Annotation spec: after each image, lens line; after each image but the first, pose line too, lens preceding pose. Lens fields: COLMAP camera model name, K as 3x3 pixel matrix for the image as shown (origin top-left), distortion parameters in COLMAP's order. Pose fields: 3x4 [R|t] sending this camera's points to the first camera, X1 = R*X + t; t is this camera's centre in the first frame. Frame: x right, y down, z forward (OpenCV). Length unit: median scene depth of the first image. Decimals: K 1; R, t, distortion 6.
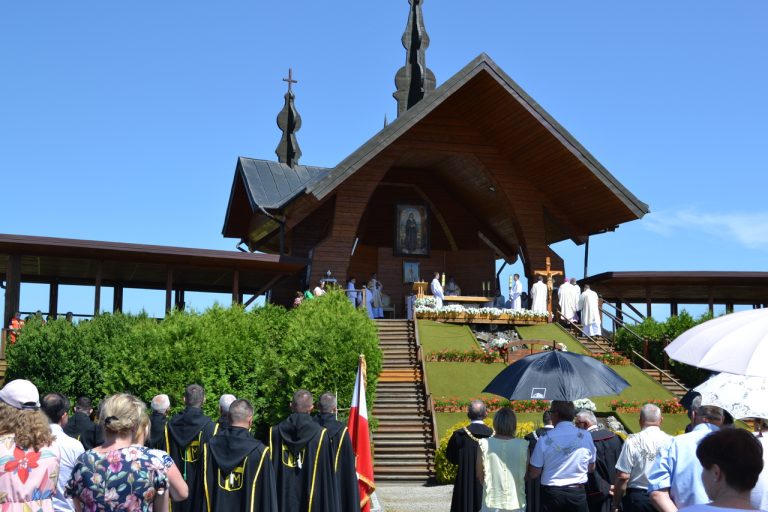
lens RADIAL K [[1178.5, 0, 384.0], [0, 1178.5, 256.0], [0, 0, 1]] dist [-0.012097, 0.013781]
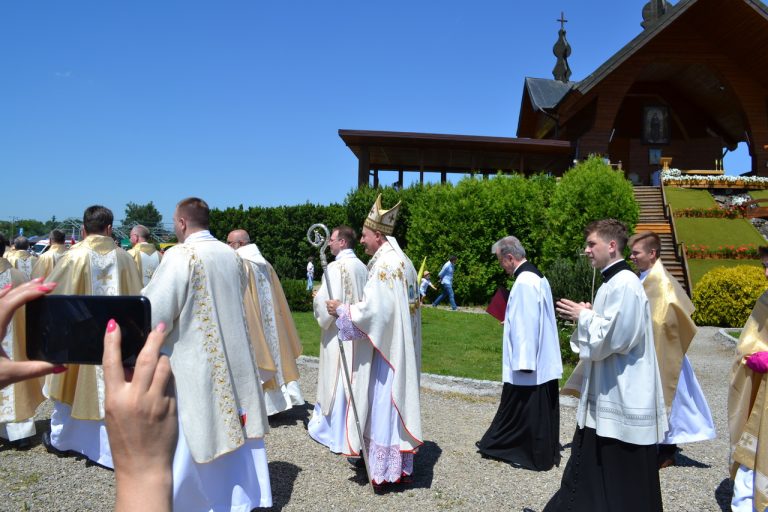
lens RADIAL K [[616.4, 0, 384.0], [0, 616.4, 256.0], [0, 0, 1]] dist [-0.084203, 0.011270]
pose [[0.928816, 0.013066, -0.370310, -0.009013], [0.034687, 0.991924, 0.122001, 0.037407], [0.368913, -0.126161, 0.920862, 0.272020]]
